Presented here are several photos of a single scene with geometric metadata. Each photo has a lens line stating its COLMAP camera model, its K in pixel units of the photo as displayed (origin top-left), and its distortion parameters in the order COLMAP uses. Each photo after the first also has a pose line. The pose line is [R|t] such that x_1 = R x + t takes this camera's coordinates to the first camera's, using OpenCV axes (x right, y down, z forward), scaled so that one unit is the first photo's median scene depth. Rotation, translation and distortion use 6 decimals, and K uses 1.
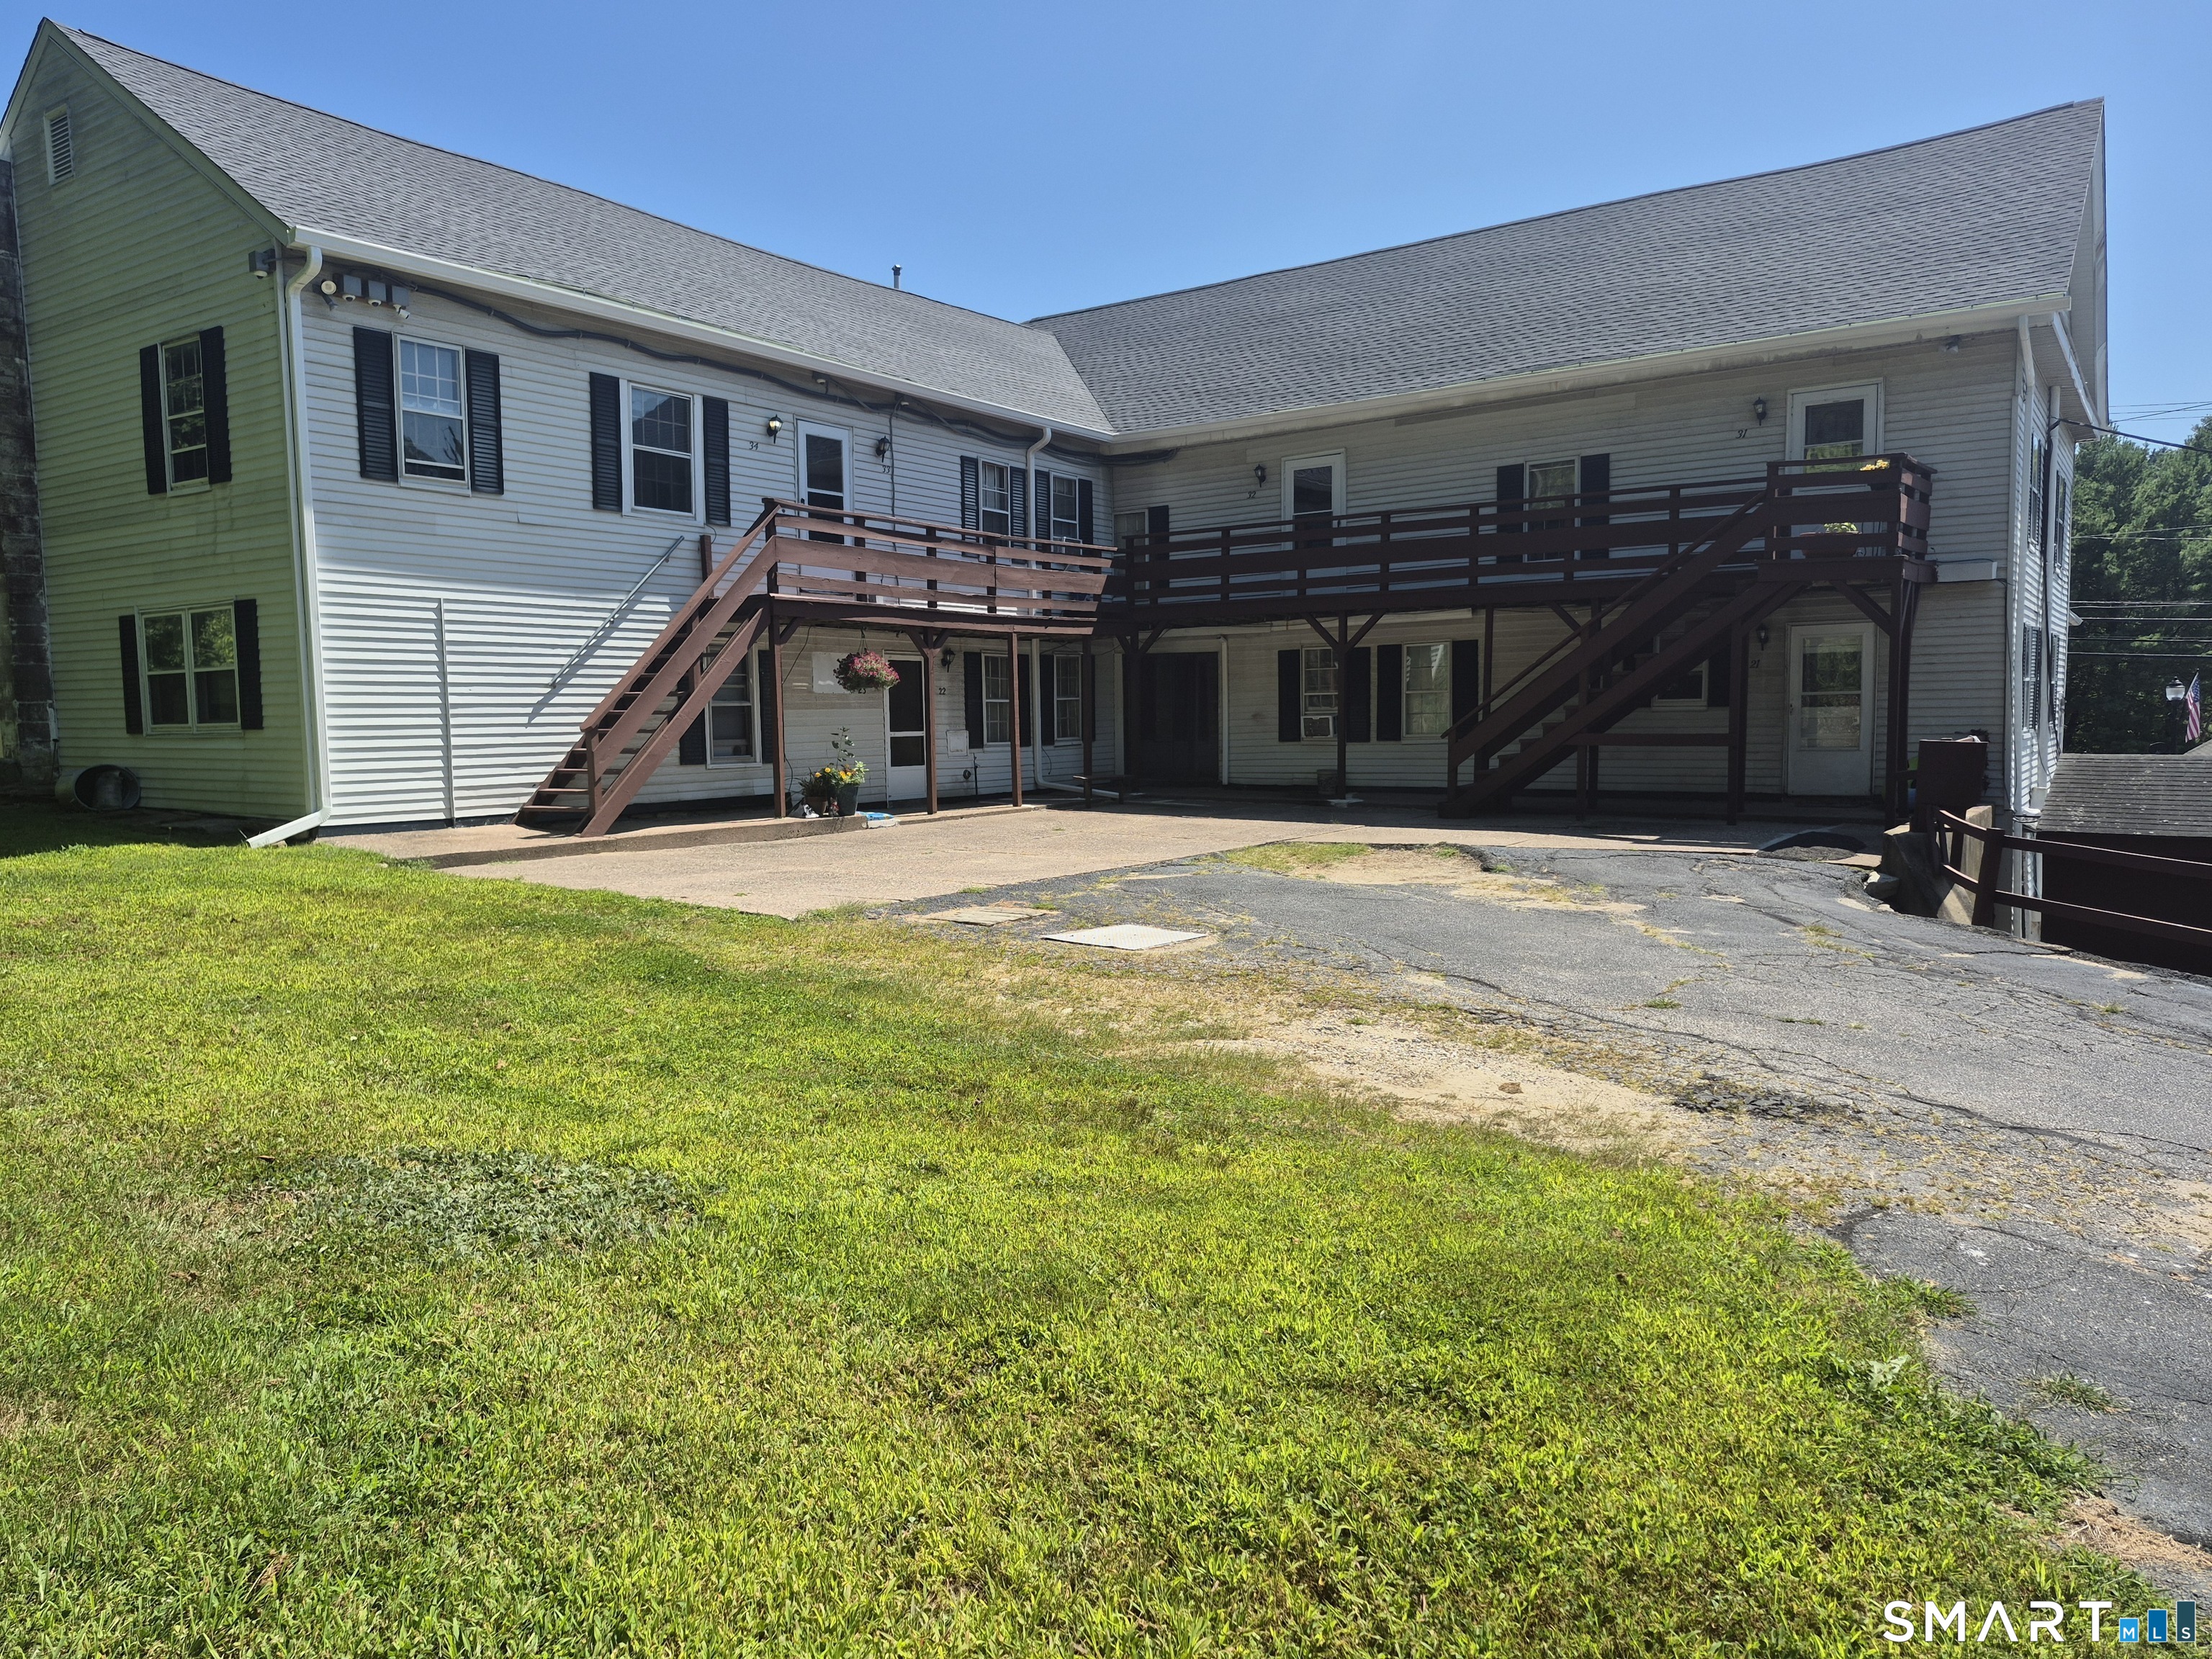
lens RADIAL K [[1541.4, 0, 1097.7], [0, 1541.4, 832.6], [0, 0, 1]] dist [0.085675, -0.099376]
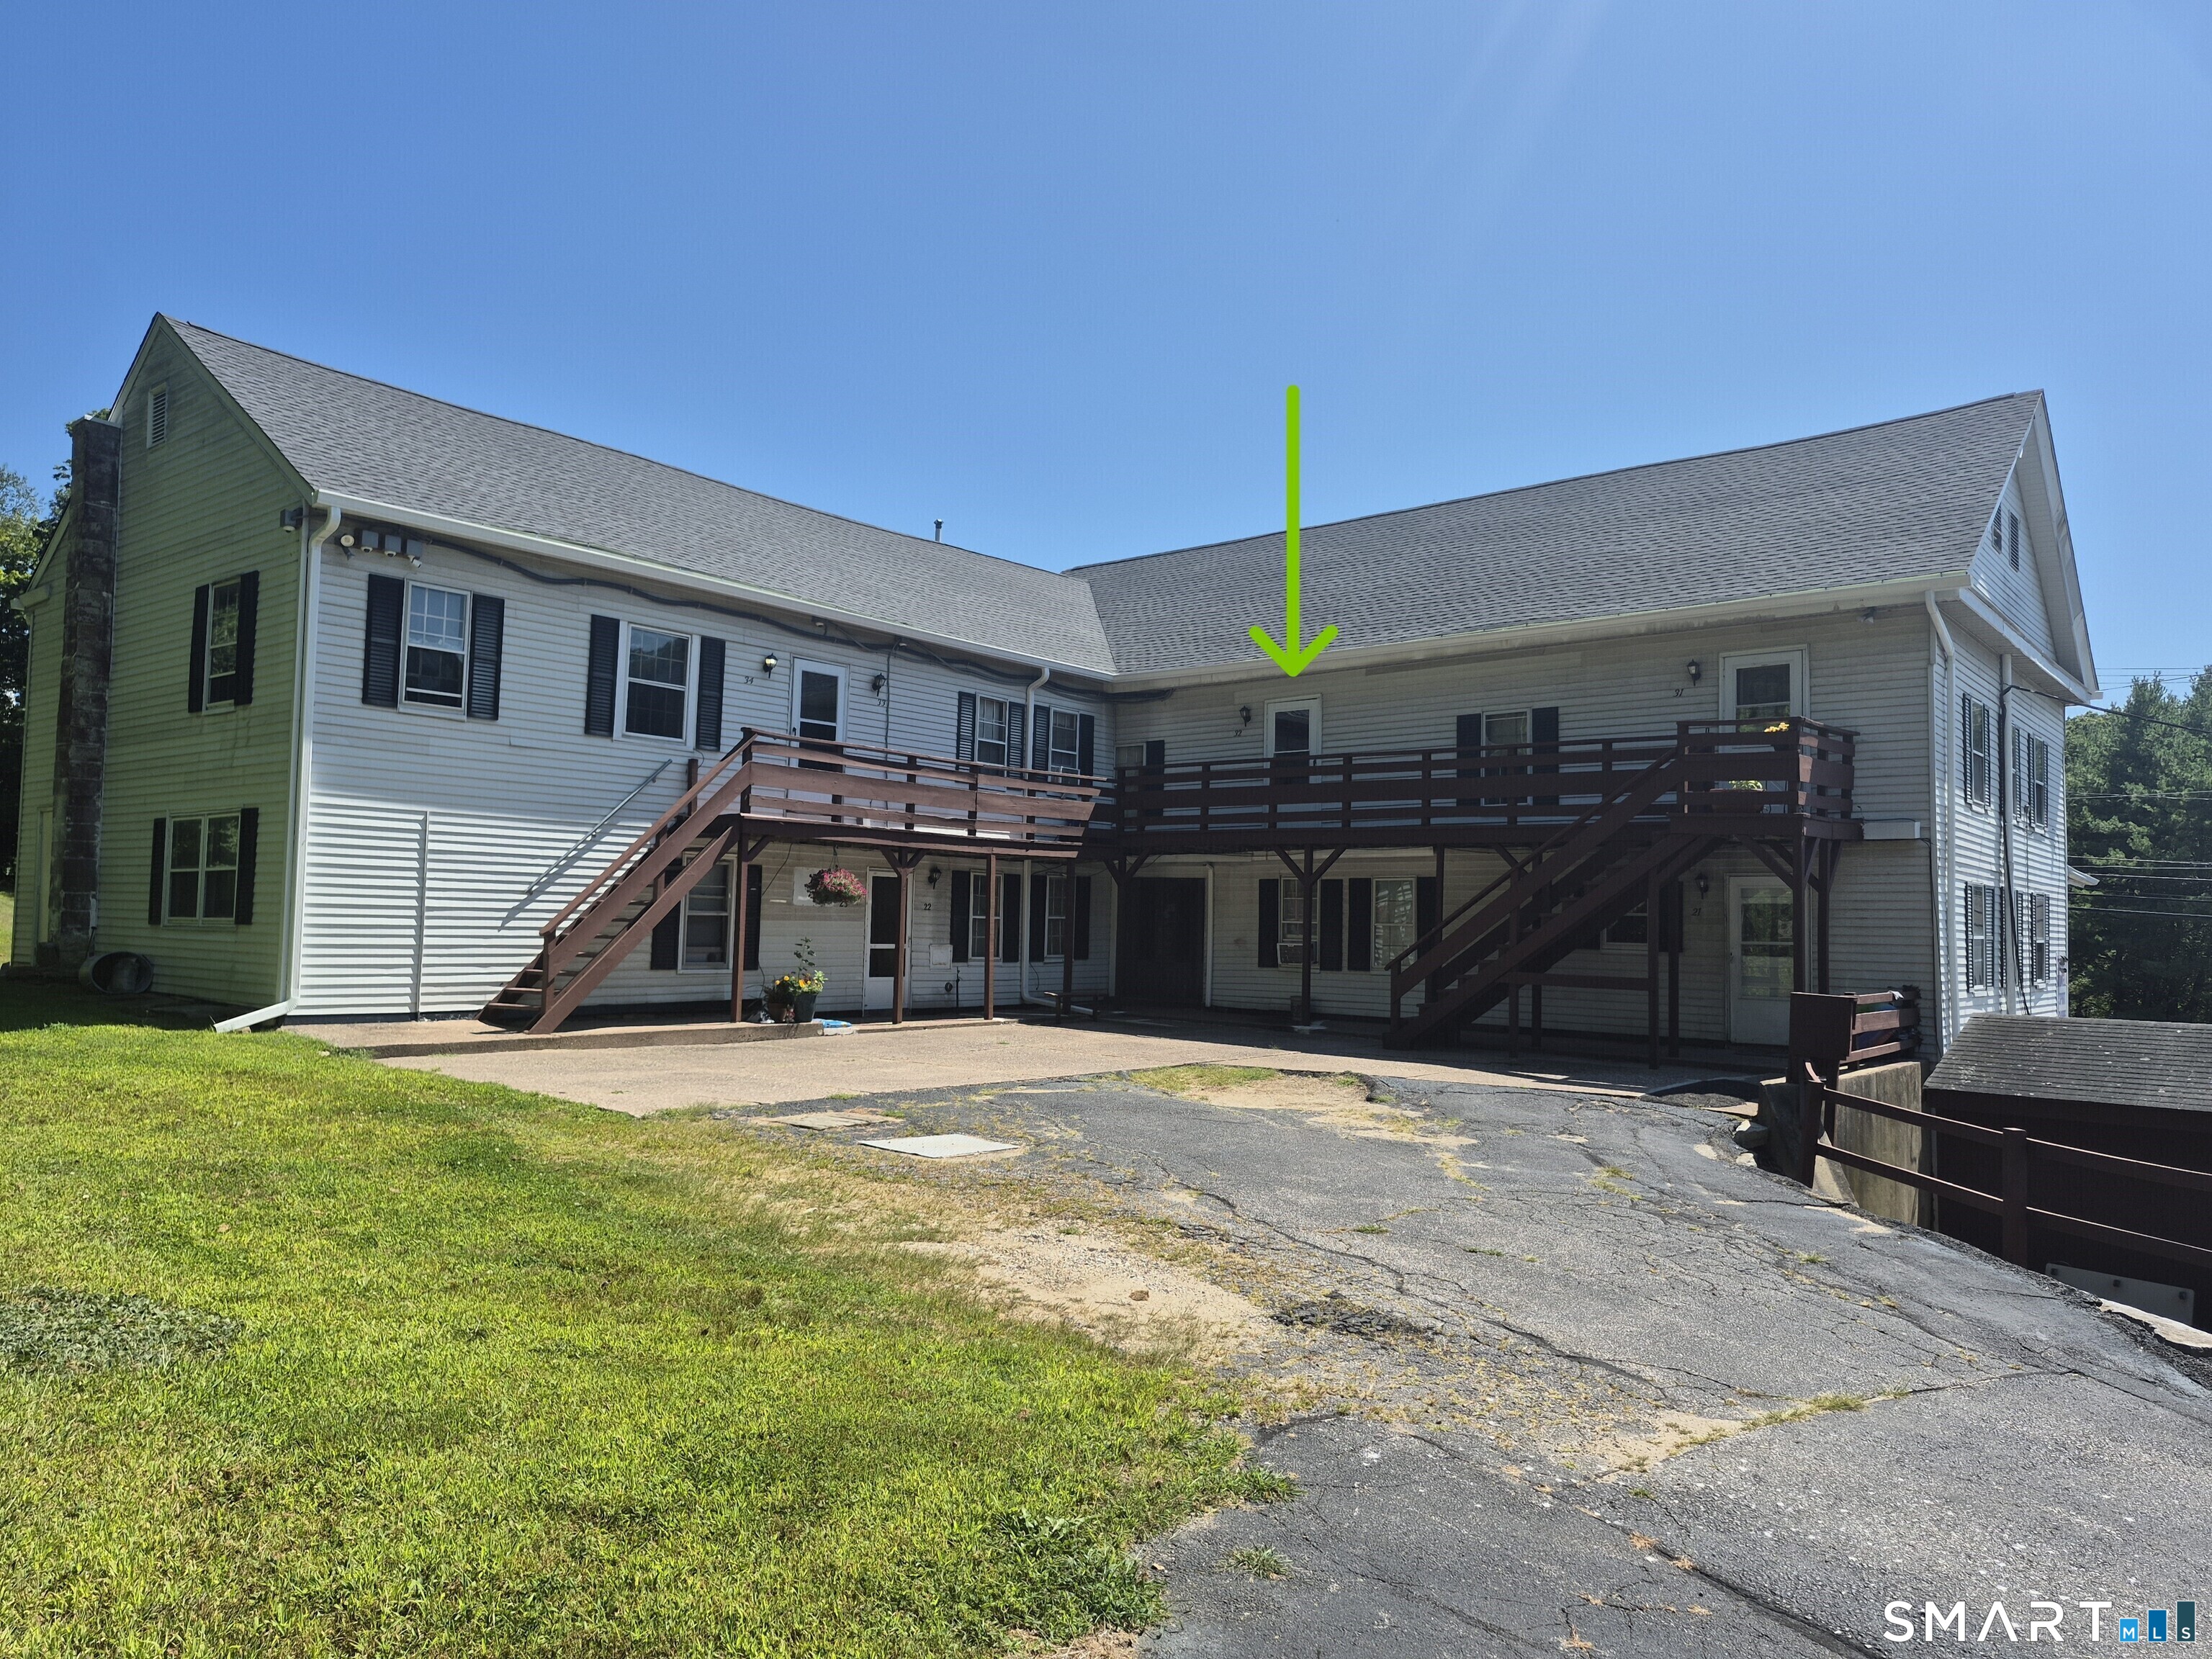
lens RADIAL K [[1531.2, 0, 1119.7], [0, 1531.2, 823.2], [0, 0, 1]] dist [0.165469, -0.265070]
pose [[0.996950, 0.031074, -0.071586, 0.126387], [-0.041200, 0.988628, -0.144629, -0.001820], [0.066278, 0.147137, 0.986893, -0.047836]]
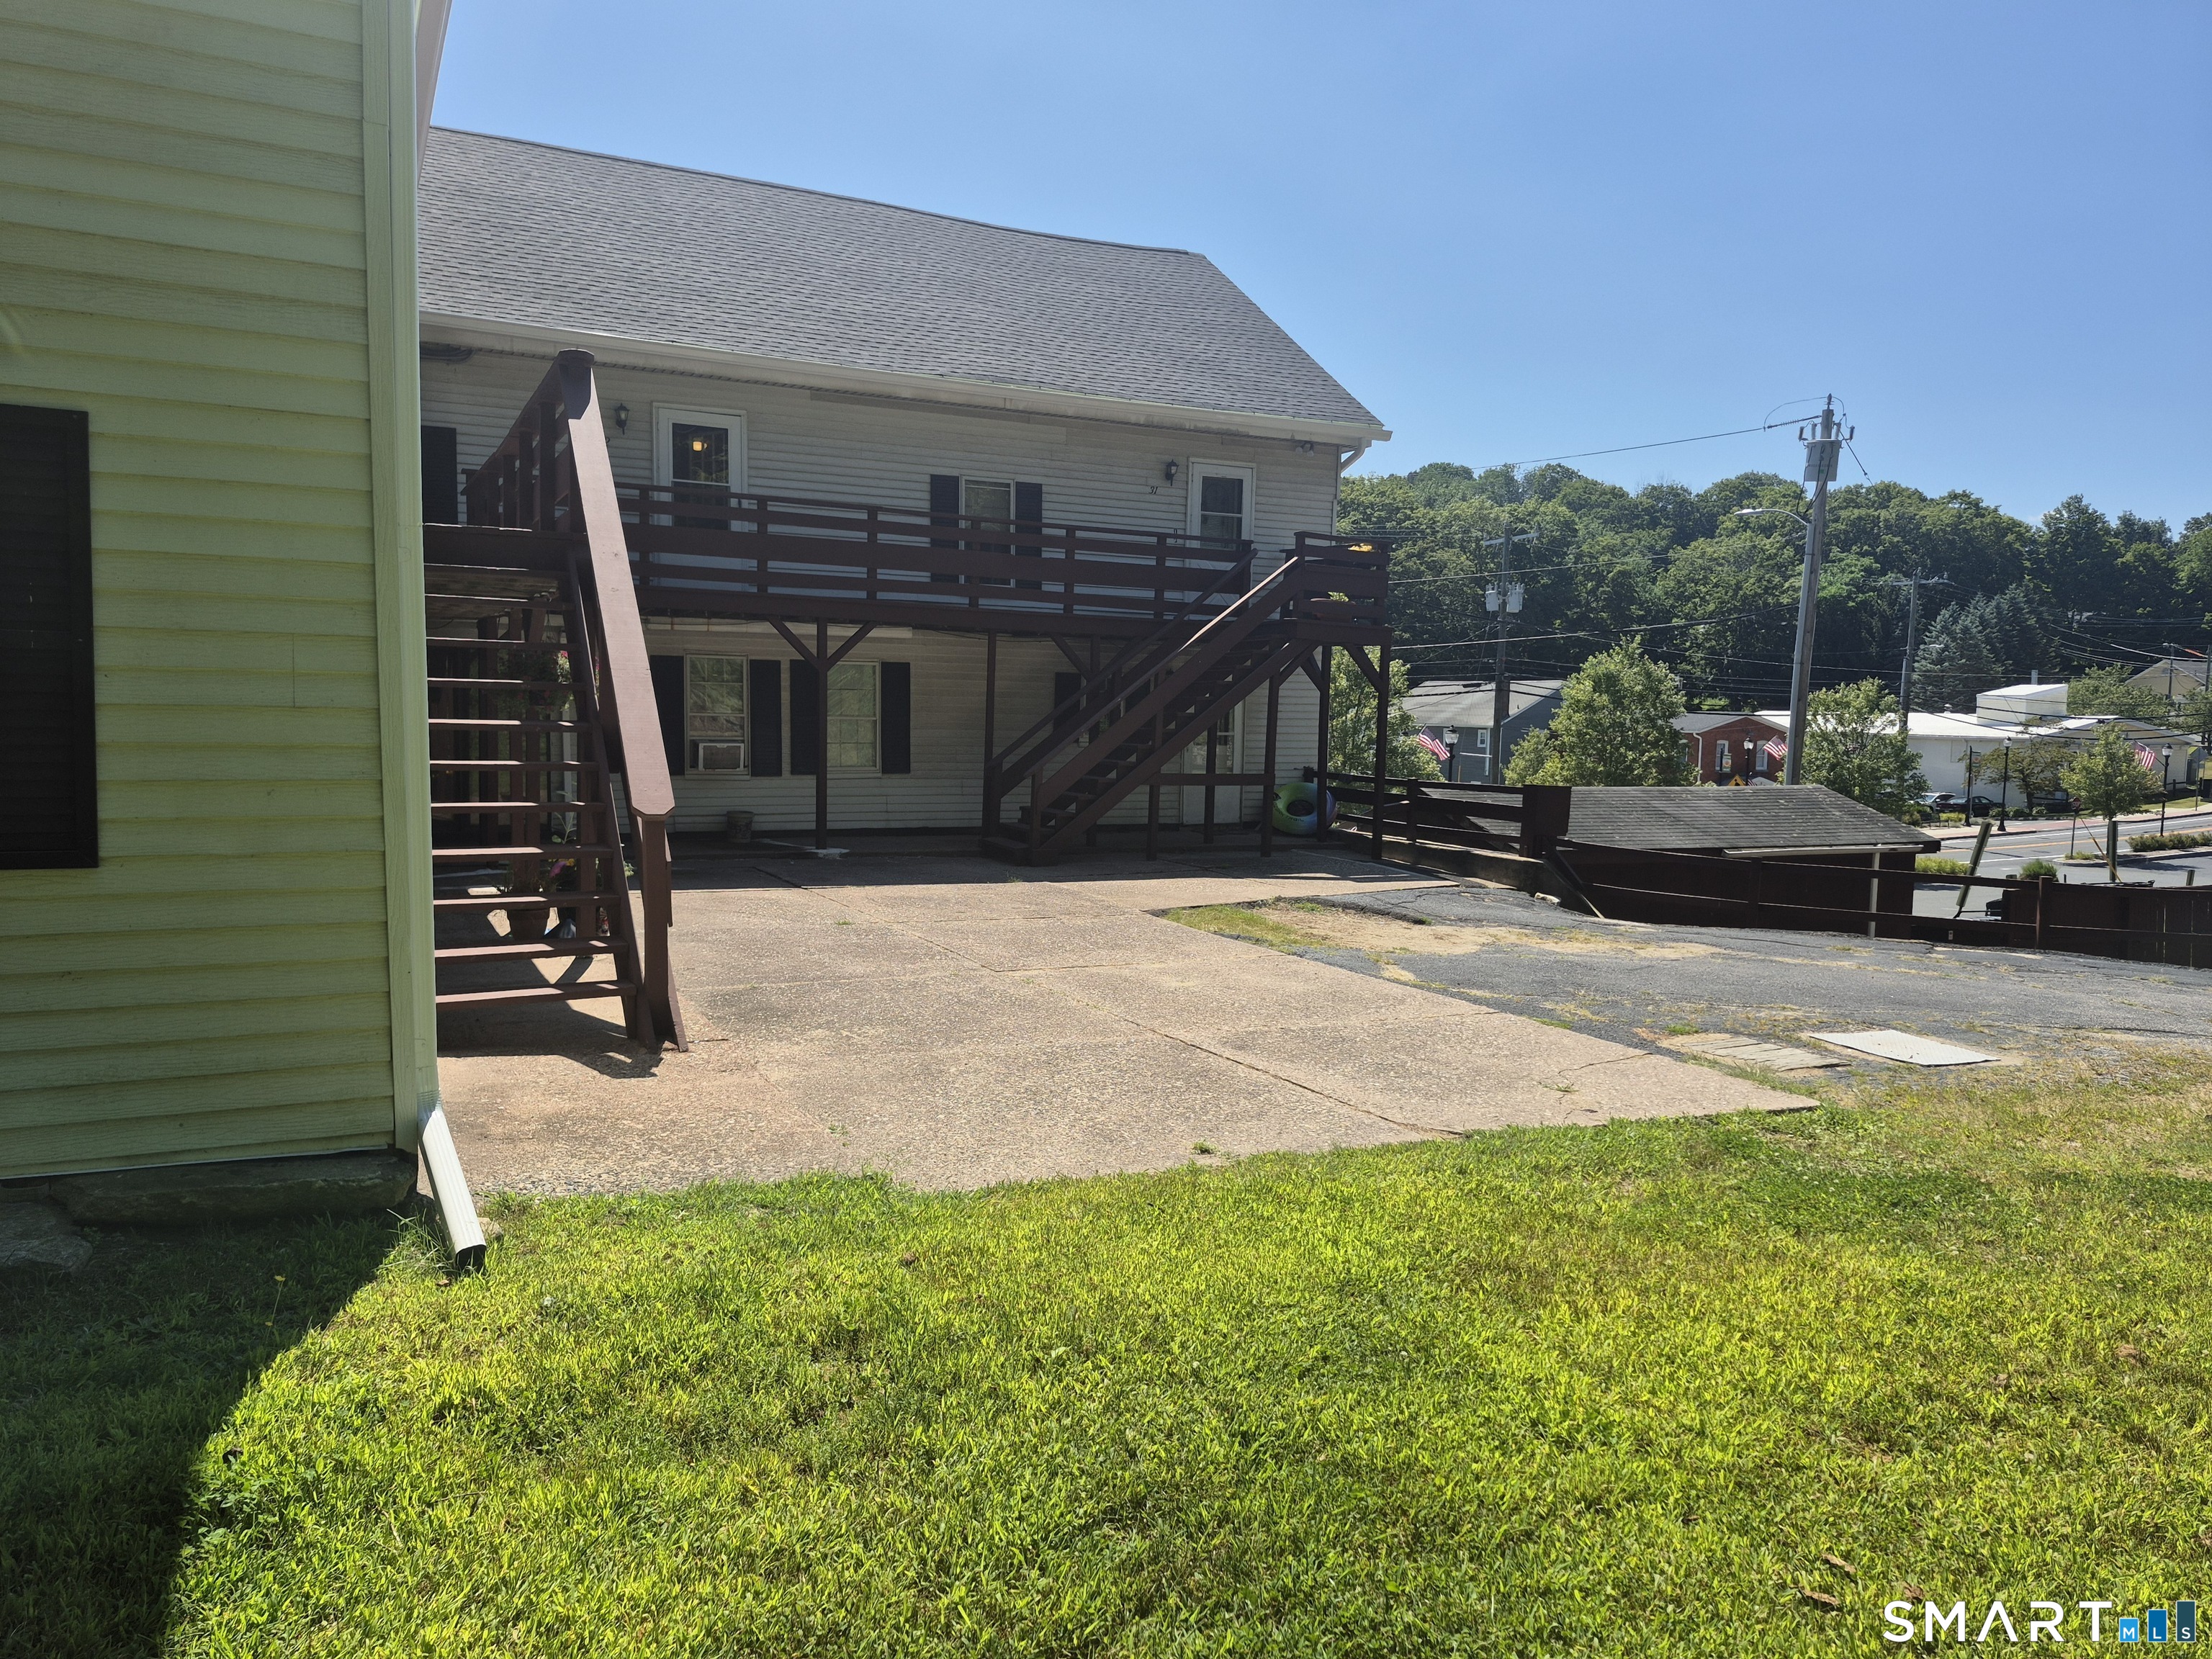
lens RADIAL K [[1531.2, 0, 1119.7], [0, 1531.2, 823.2], [0, 0, 1]] dist [0.165469, -0.265070]
pose [[0.470046, -0.031971, 0.882063, -0.591749], [0.050277, 0.998691, 0.009406, -0.040927], [-0.881209, 0.039926, 0.471038, 0.580469]]
